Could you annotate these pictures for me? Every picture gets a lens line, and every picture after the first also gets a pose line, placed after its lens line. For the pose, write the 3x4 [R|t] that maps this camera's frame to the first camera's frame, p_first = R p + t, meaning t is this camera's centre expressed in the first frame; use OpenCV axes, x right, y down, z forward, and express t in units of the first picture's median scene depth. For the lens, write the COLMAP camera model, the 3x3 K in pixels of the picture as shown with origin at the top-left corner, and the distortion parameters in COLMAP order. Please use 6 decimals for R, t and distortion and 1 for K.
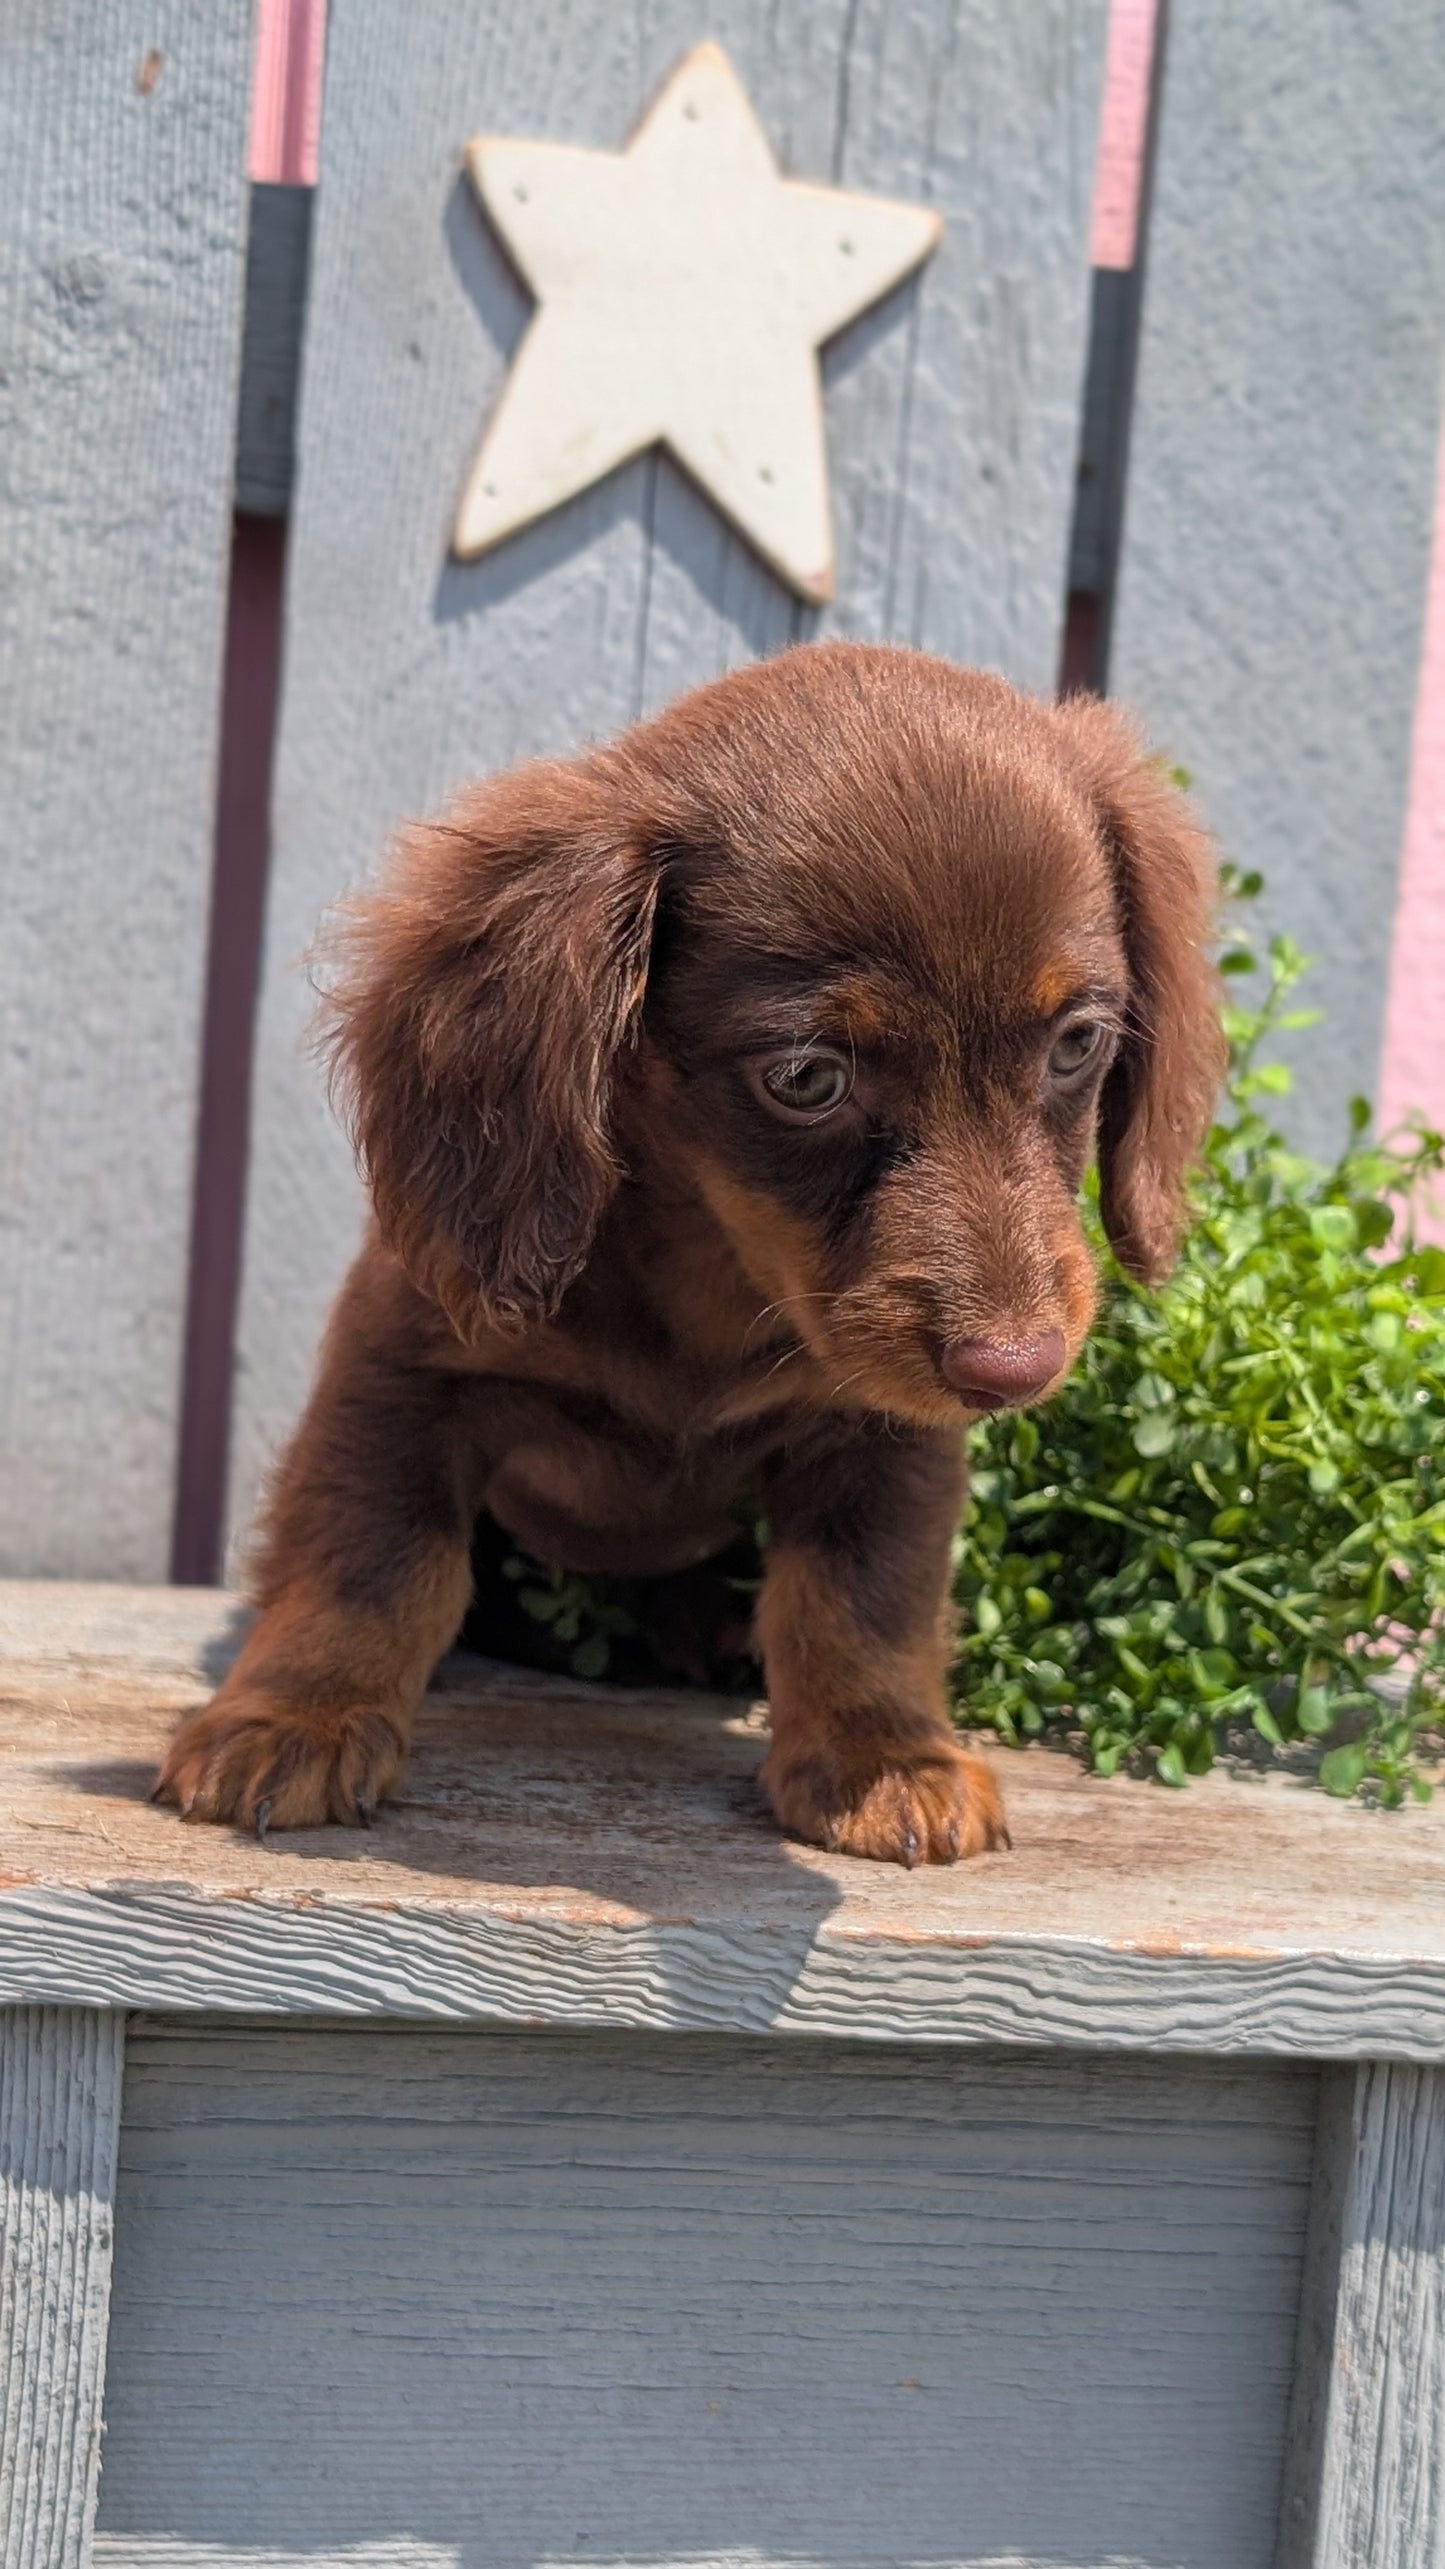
lens RADIAL K [[4114.0, 0, 617.8], [0, 4114.0, 1290.2], [0, 0, 1]] dist [0.170883, -0.920930]
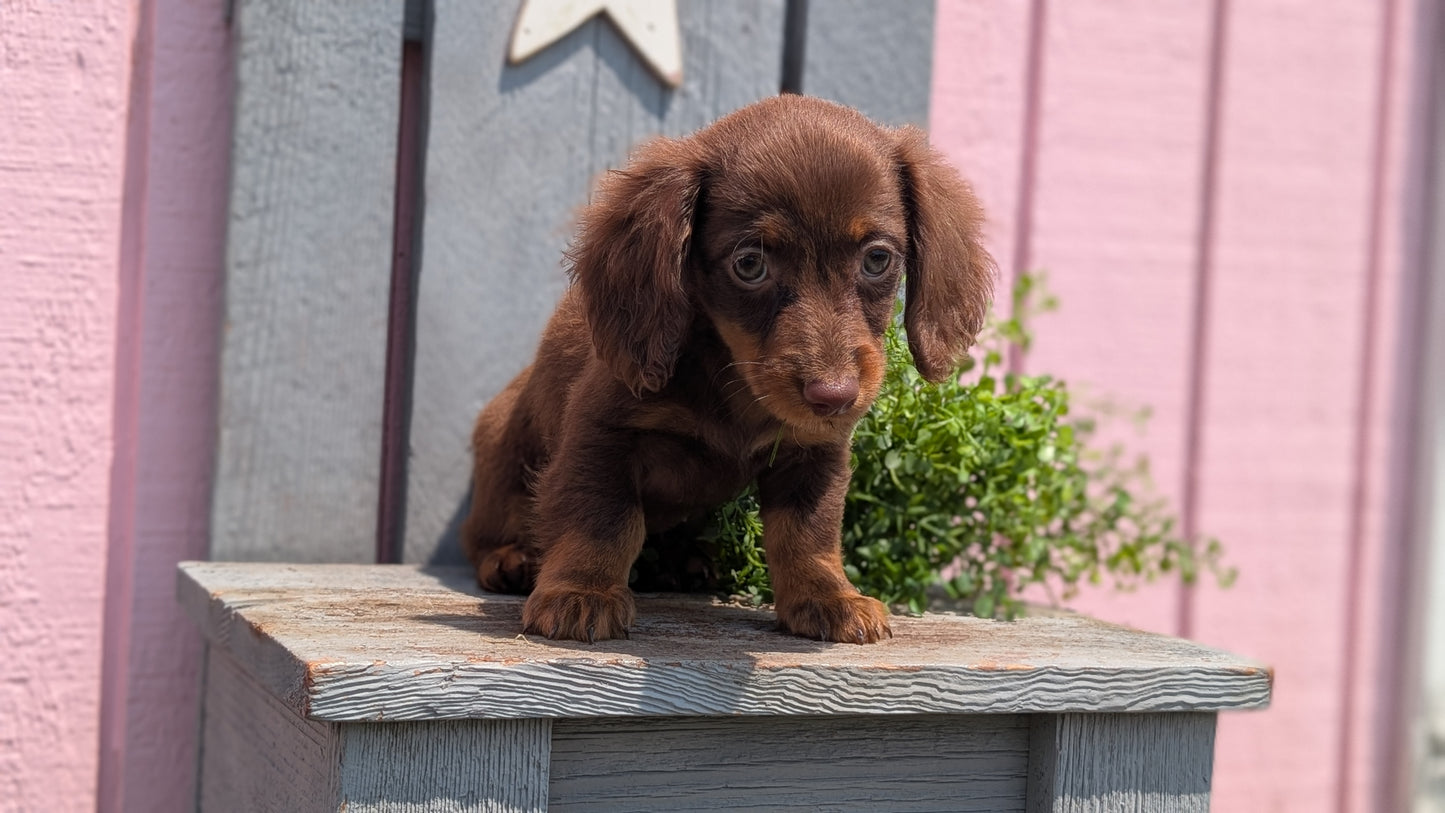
lens RADIAL K [[2263.0, 0, 741.4], [0, 2263.0, 376.0], [0, 0, 1]] dist [0.134798, -0.057351]
pose [[0.960235, -0.022753, 0.278264, -0.252100], [0.035620, 0.998513, -0.041274, 0.032858], [-0.276911, 0.049545, 0.959617, -0.128428]]
